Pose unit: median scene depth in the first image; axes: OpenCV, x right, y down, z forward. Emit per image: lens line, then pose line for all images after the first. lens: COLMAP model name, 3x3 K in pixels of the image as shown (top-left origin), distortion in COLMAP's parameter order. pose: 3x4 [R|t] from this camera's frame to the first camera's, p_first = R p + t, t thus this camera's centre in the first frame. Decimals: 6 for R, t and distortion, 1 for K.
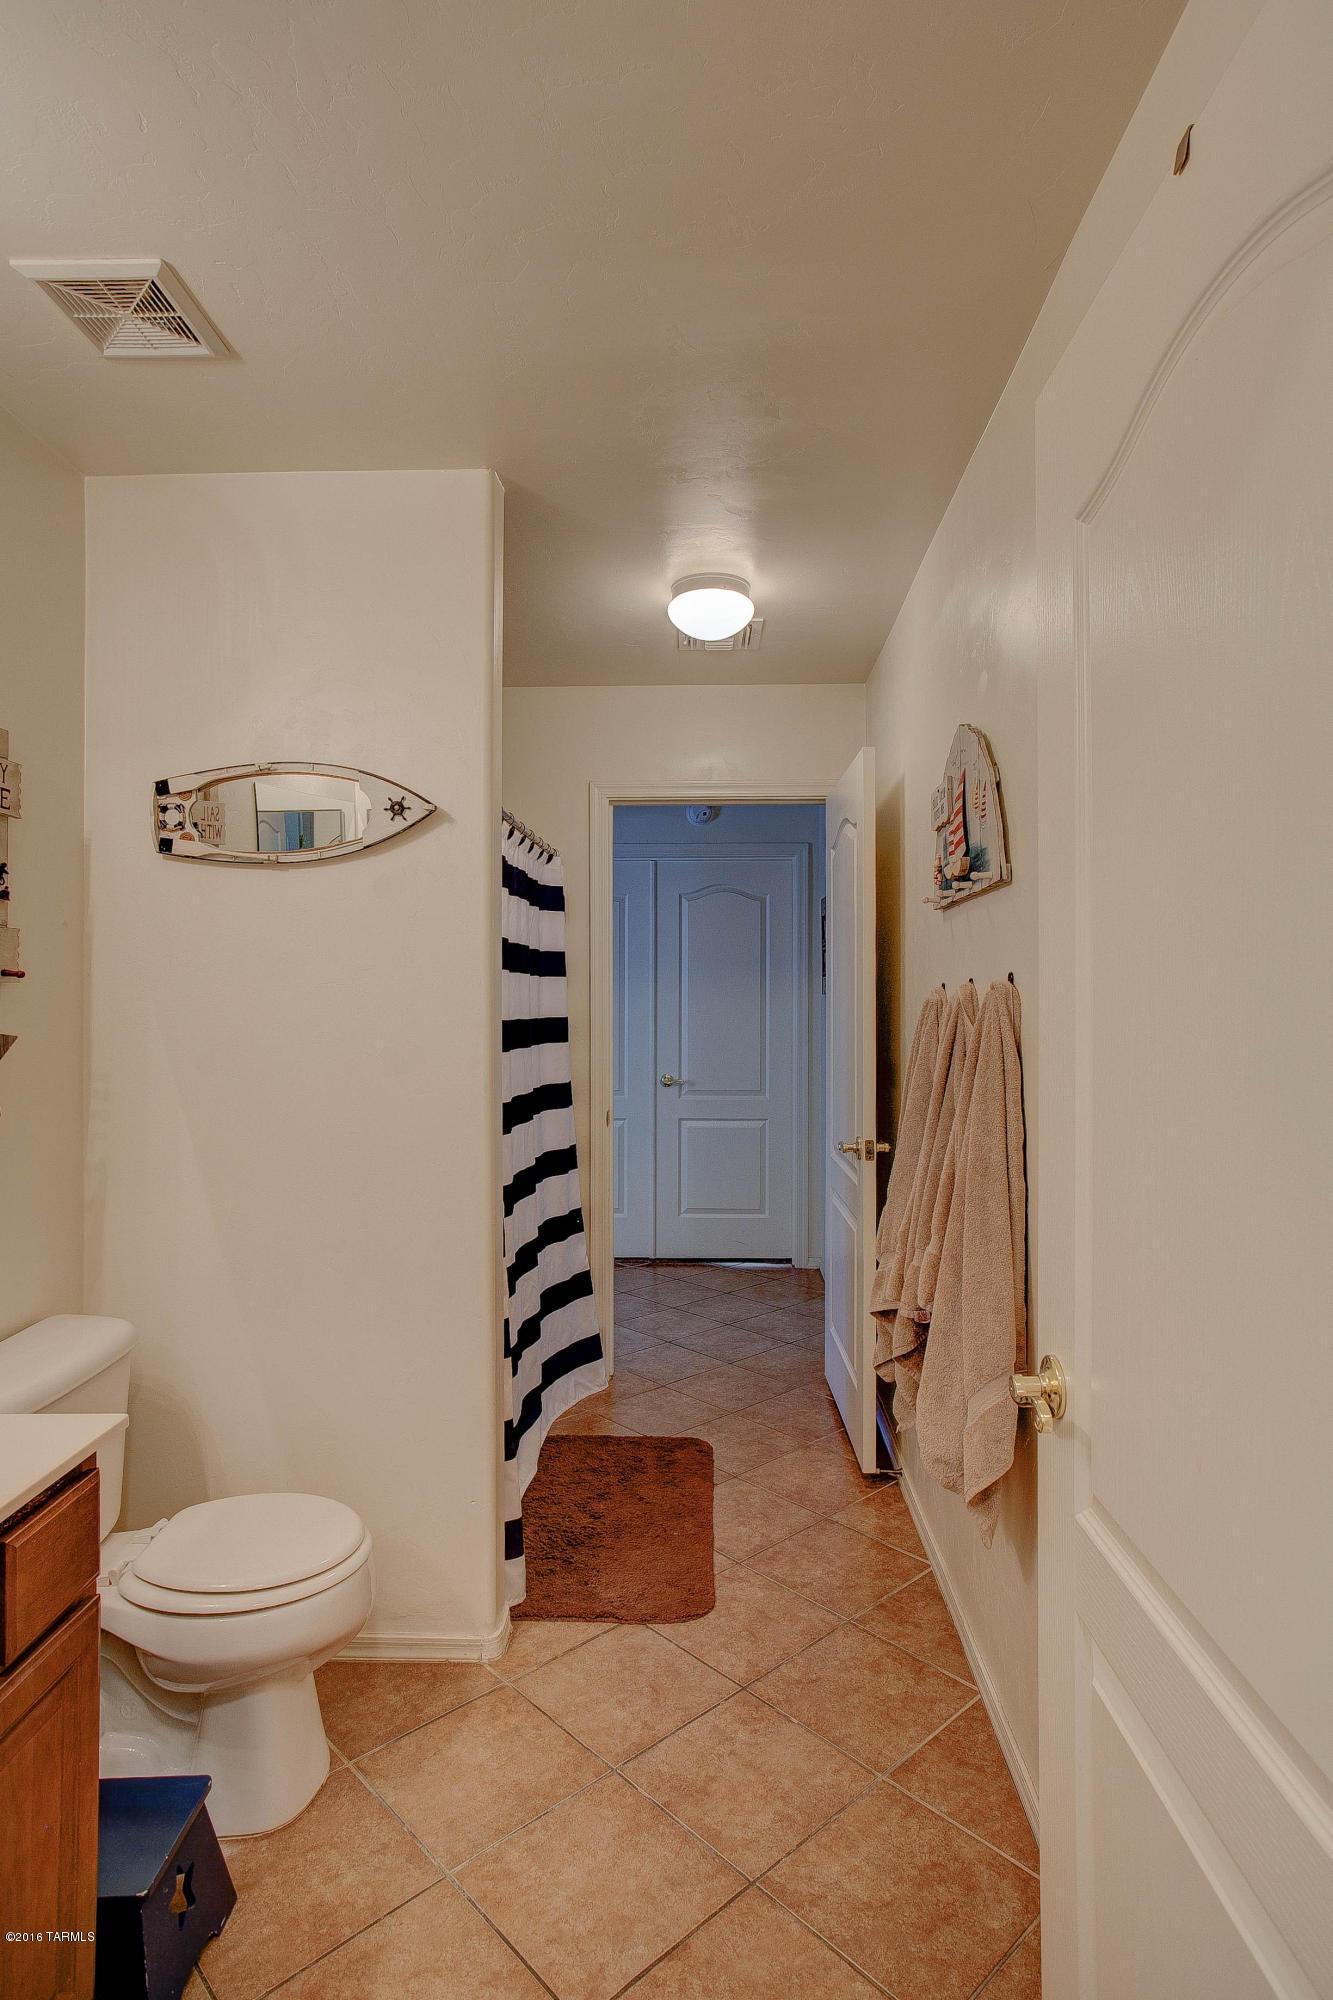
lens RADIAL K [[1088.8, 0, 668.4], [0, 1088.8, 994.5], [0, 0, 1]] dist [-0.013258, 0.000911]
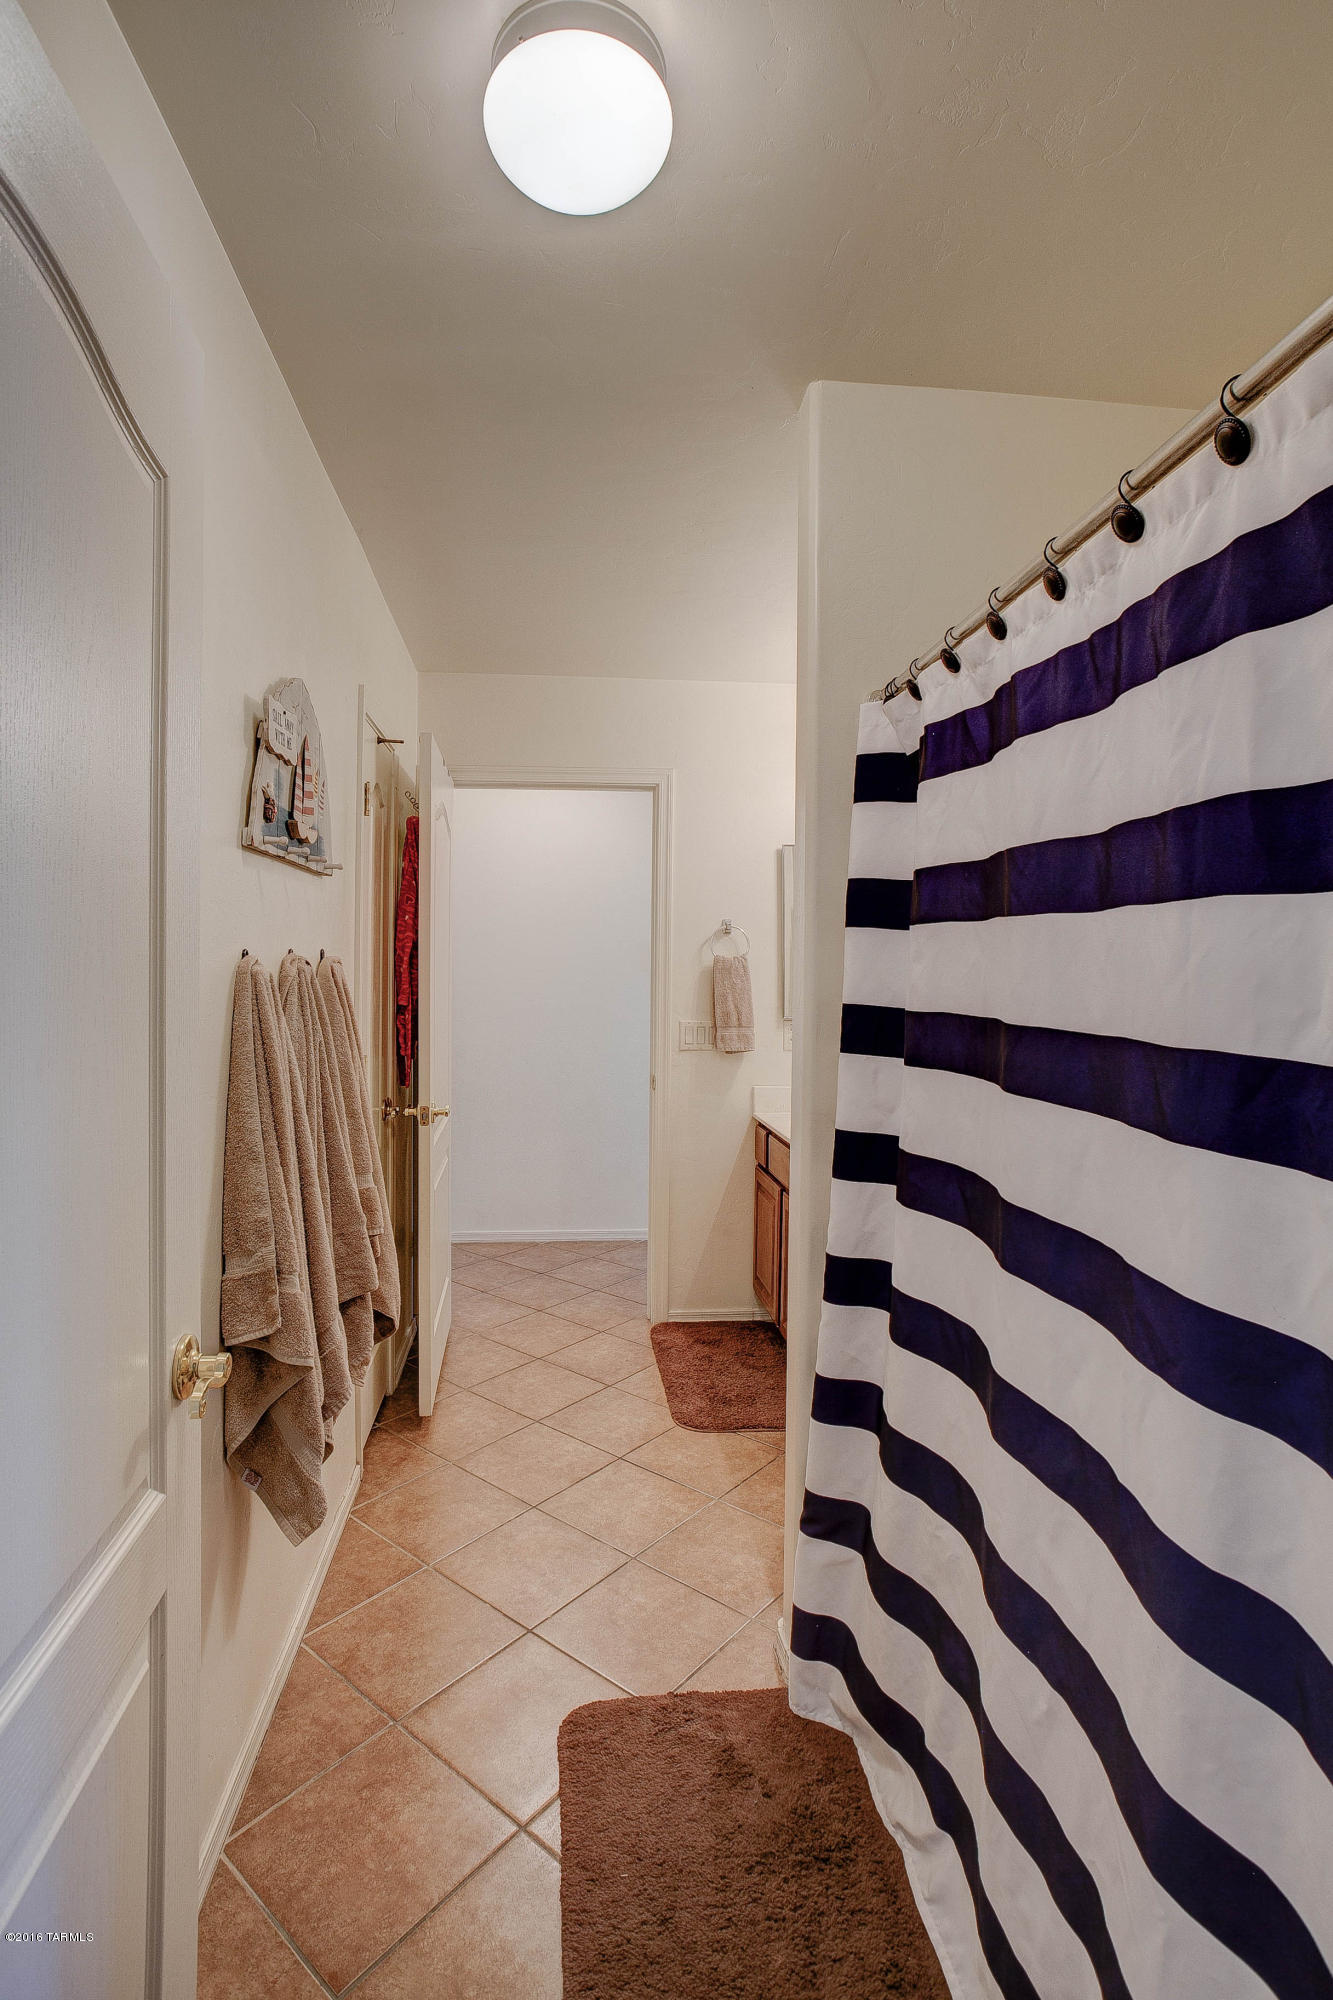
lens RADIAL K [[1028.3, 0, 664.7], [0, 1028.3, 991.6], [0, 0, 1]] dist [-0.008770, 0.005868]
pose [[-0.988659, -0.000793, -0.150179, 0.085806], [-0.002589, 0.999927, 0.011763, 0.008041], [0.150159, 0.012019, -0.988589, 1.901295]]
